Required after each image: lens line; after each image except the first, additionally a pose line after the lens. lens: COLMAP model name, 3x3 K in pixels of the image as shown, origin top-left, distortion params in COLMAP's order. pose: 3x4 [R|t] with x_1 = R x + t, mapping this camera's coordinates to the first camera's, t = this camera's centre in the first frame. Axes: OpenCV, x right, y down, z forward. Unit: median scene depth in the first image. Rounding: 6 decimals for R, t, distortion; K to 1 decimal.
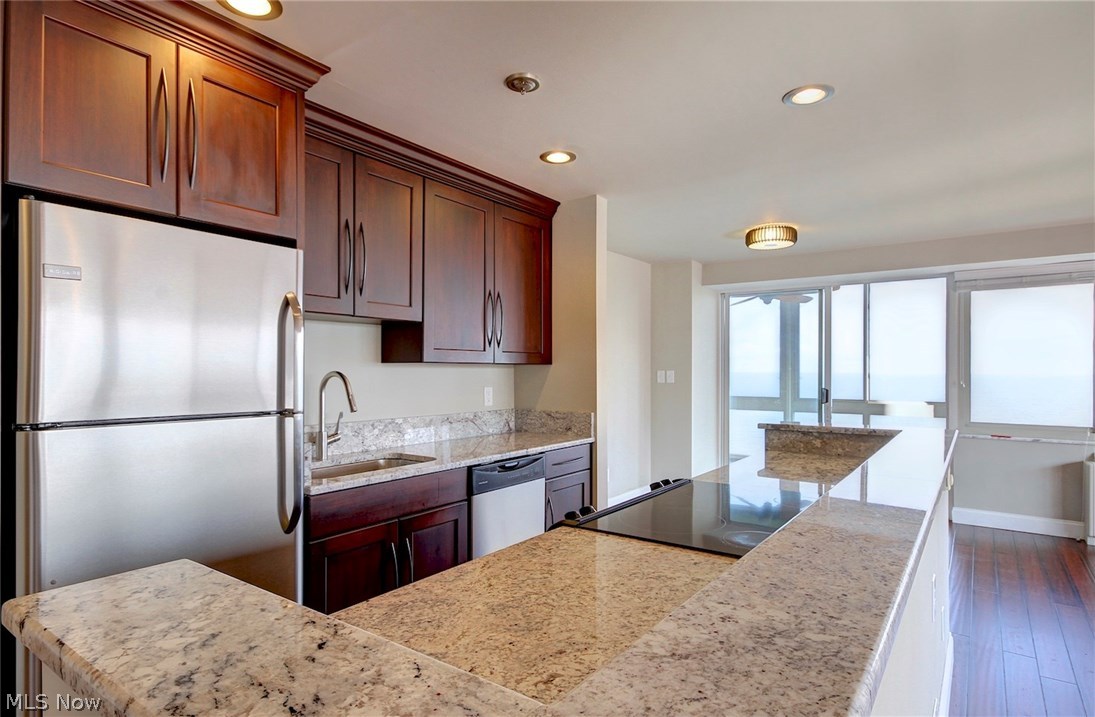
lens RADIAL K [[587.9, 0, 530.7], [0, 587.9, 367.6], [0, 0, 1]] dist [0.015485, 0.002129]
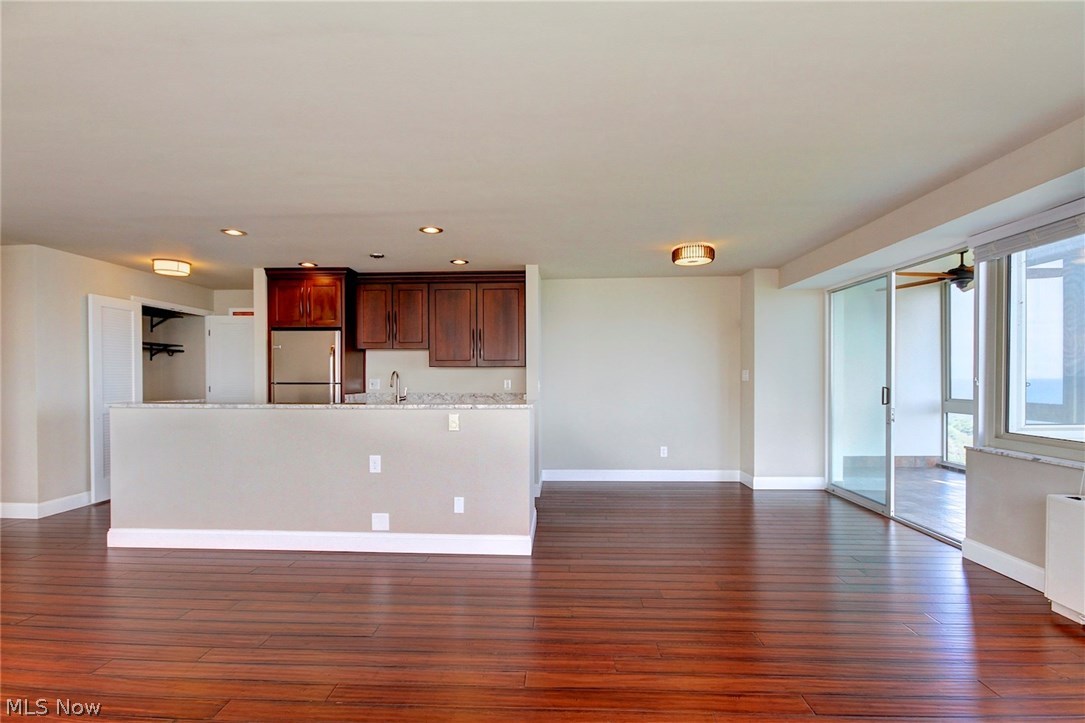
lens RADIAL K [[521.1, 0, 537.9], [0, 521.1, 375.4], [0, 0, 1]] dist [-0.004134, -0.000833]
pose [[0.564104, -0.005292, -0.825687, 1.615933], [0.003725, 0.999986, -0.003863, 0.031243], [0.825695, -0.000897, 0.564116, 0.218537]]
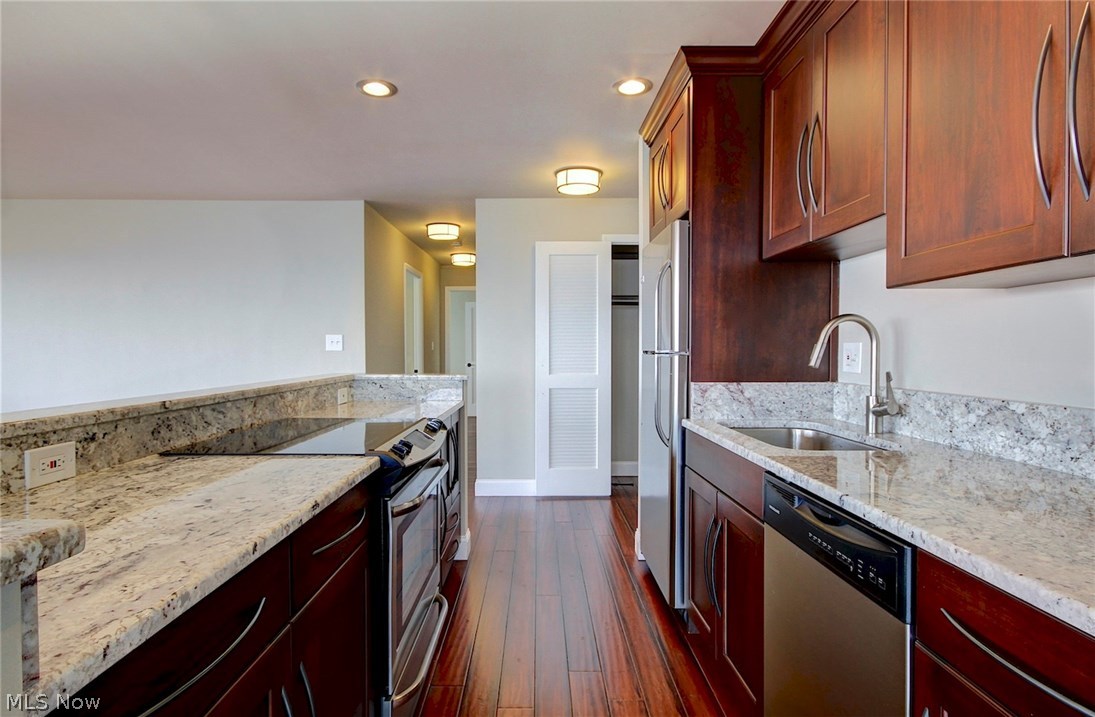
lens RADIAL K [[587.9, 0, 527.5], [0, 587.9, 362.8], [0, 0, 1]] dist [0.015485, 0.002129]
pose [[-0.801523, 0.013093, -0.597821, 0.400286], [0.001232, 0.999794, 0.020246, 0.045260], [0.597963, 0.015491, -0.801374, 1.194744]]
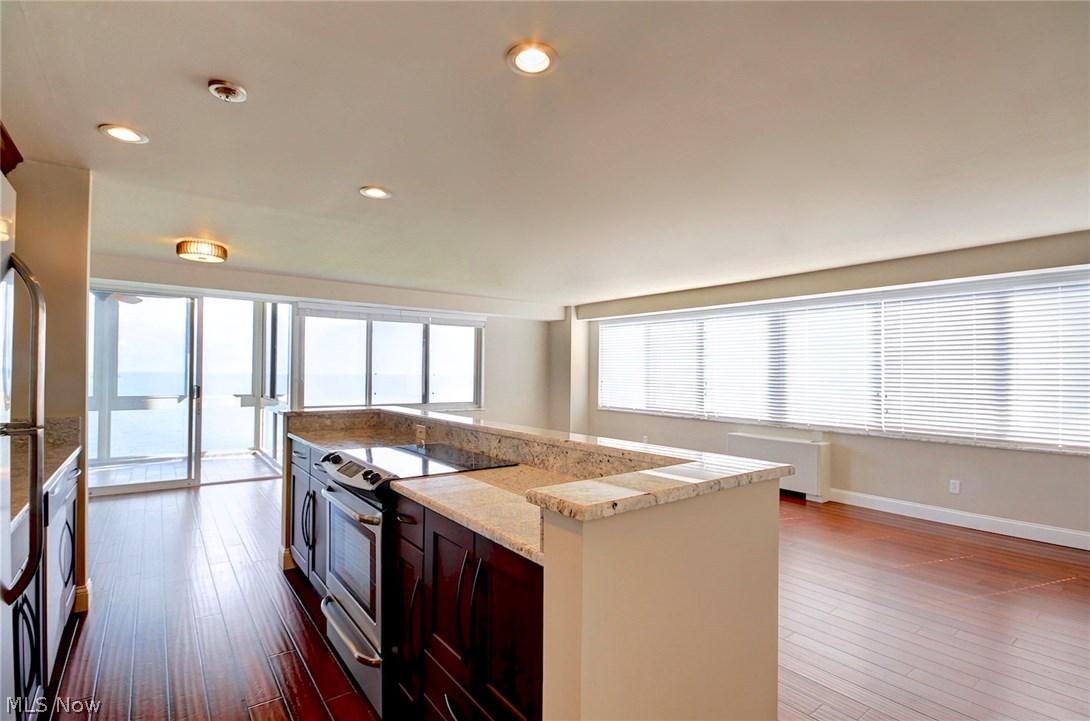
lens RADIAL K [[500.0, 0, 554.6], [0, 500.0, 363.8], [0, 0, 1]] dist [-0.002850, -0.001579]
pose [[0.267437, 0.019785, 0.963372, -0.477473], [-0.012375, 0.999777, -0.017097, 0.002146], [-0.963496, -0.007349, 0.267622, 0.147648]]
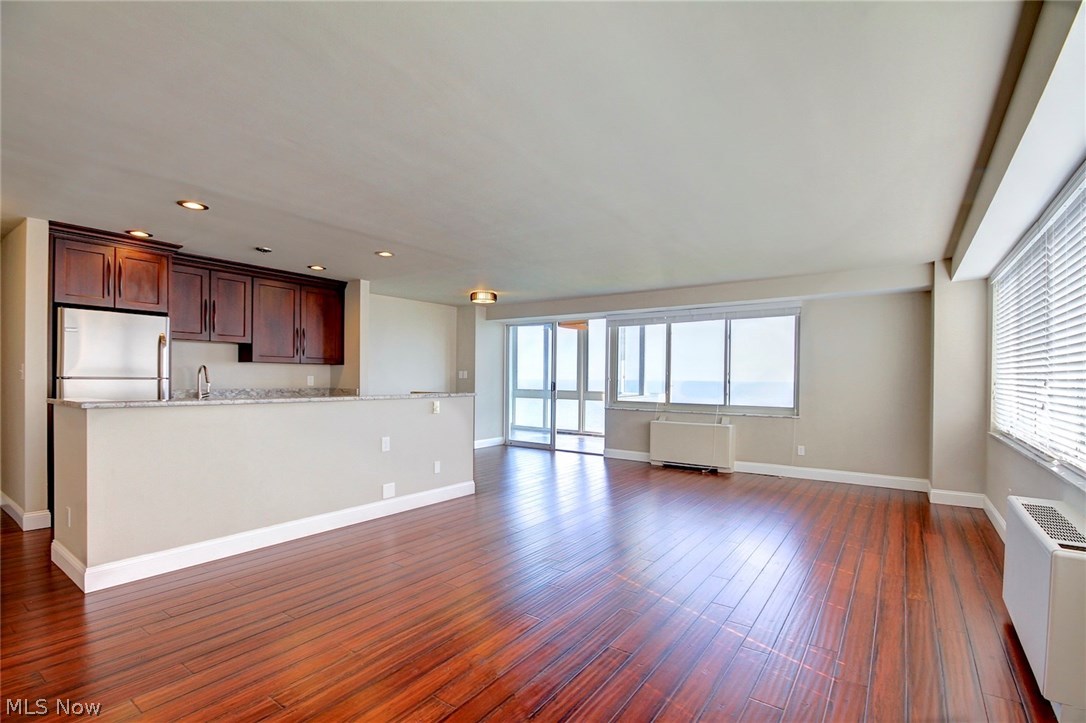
lens RADIAL K [[498.2, 0, 532.9], [0, 498.2, 383.2], [0, 0, 1]] dist [-0.002850, -0.001579]
pose [[0.999966, 0.007162, 0.004196, 0.821205], [-0.007220, 0.999875, 0.014088, 0.034664], [-0.004095, -0.014118, 0.999892, -0.818685]]
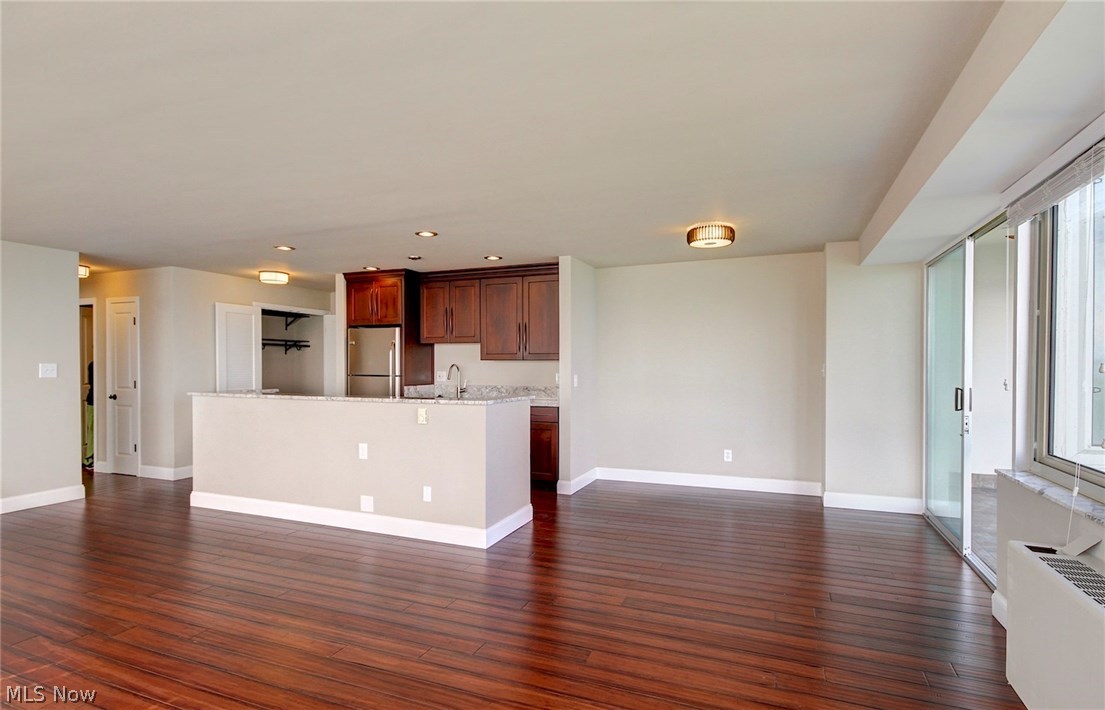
lens RADIAL K [[557.0, 0, 553.0], [0, 557.0, 365.2], [0, 0, 1]] dist [0.001830, 0.000988]
pose [[0.256242, -0.000589, -0.966612, 1.912116], [0.002016, 0.999998, -0.000075, 0.010610], [0.966611, -0.001930, 0.256243, 0.689303]]
